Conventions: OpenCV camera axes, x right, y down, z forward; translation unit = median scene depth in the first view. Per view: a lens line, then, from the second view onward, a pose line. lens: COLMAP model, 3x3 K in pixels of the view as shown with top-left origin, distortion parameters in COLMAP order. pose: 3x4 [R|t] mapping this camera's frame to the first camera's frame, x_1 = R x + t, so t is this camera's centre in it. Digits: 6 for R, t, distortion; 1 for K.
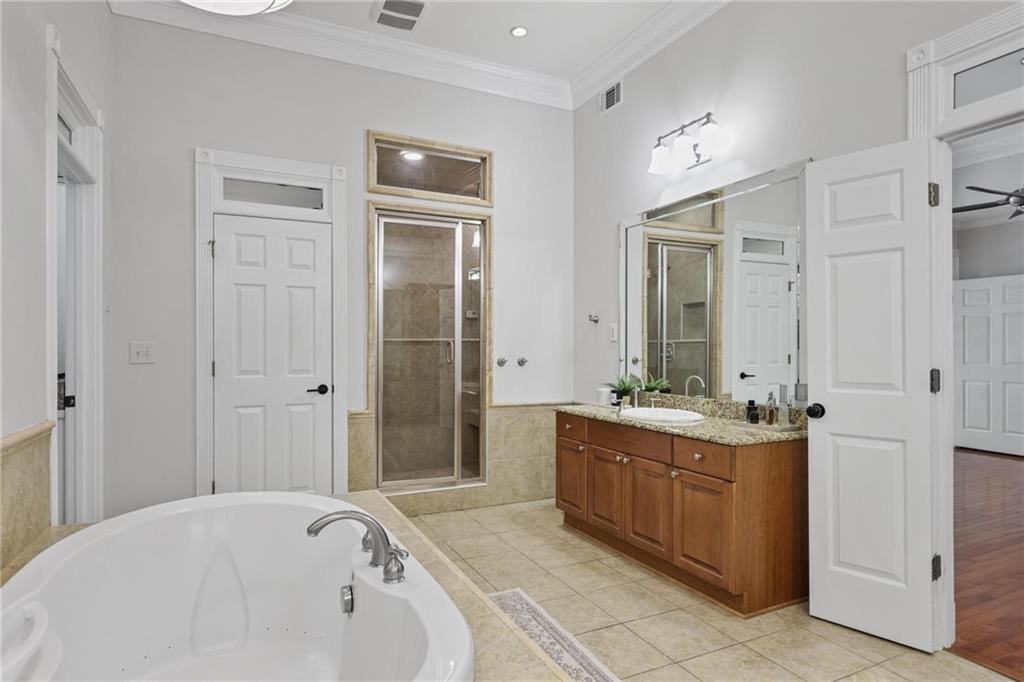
lens RADIAL K [[572.8, 0, 508.1], [0, 572.8, 342.8], [0, 0, 1]] dist [0.002260, 0.000360]
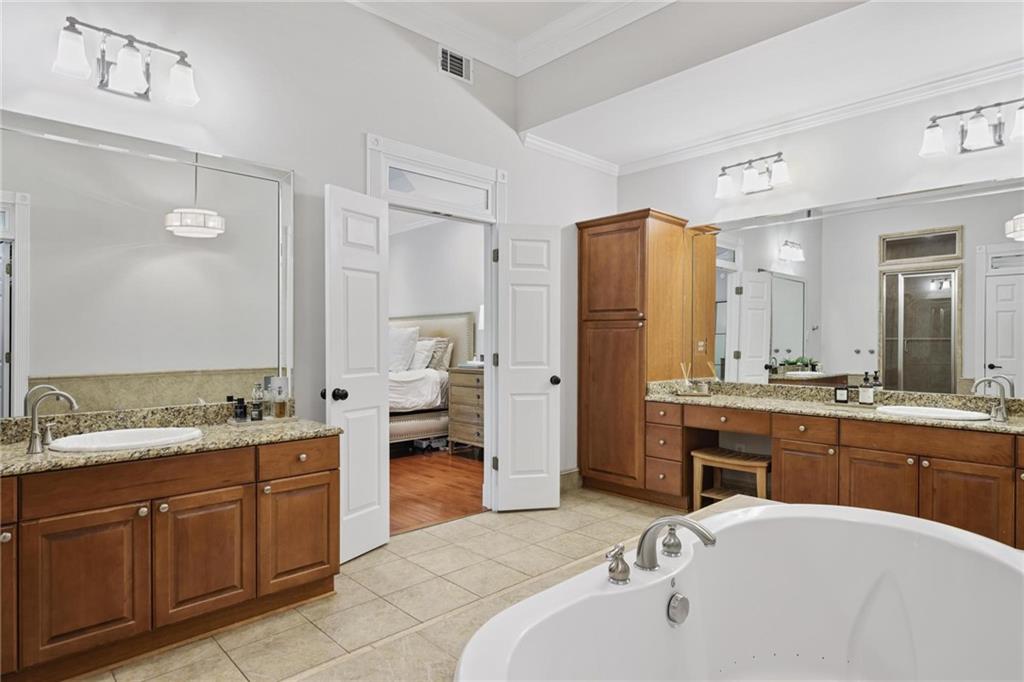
lens RADIAL K [[572.8, 0, 508.2], [0, 572.8, 344.7], [0, 0, 1]] dist [0.002260, 0.000360]
pose [[-0.306473, -0.003073, 0.951874, -0.635833], [-0.004983, 0.999986, 0.001624, 0.009082], [-0.951866, -0.004245, -0.306484, 0.914571]]
